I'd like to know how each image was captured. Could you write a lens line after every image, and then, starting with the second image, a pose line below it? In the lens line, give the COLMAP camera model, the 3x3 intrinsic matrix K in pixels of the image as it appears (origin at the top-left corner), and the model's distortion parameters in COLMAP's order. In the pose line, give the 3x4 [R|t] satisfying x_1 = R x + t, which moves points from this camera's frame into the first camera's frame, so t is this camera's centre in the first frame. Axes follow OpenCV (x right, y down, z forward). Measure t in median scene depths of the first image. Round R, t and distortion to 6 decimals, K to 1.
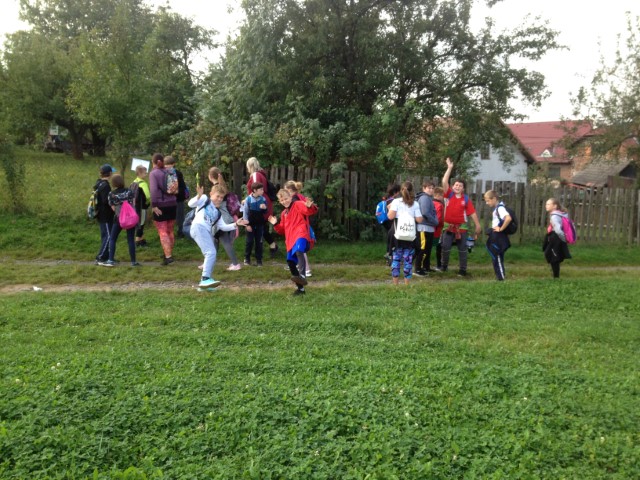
lens RADIAL K [[587.8, 0, 322.5], [0, 587.8, 240.5], [0, 0, 1]] dist [0.108912, -0.160994]
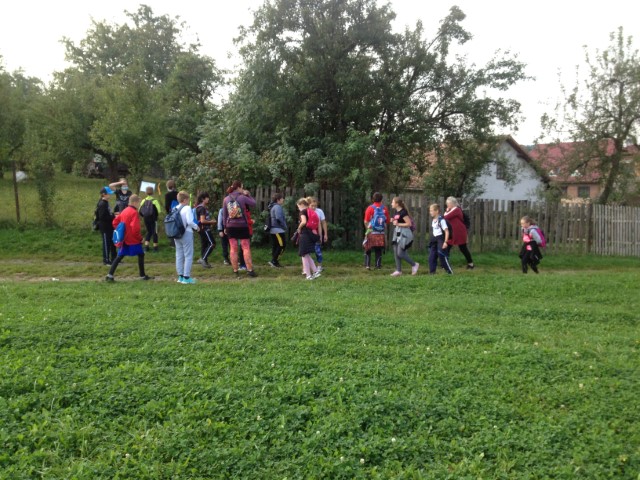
lens RADIAL K [[587.8, 0, 322.5], [0, 587.8, 240.5], [0, 0, 1]] dist [0.108912, -0.160994]
pose [[0.997561, -0.005676, -0.069565, 0.091363], [0.003051, 0.999281, -0.037783, 0.020389], [0.069729, 0.037479, 0.996862, -0.124327]]
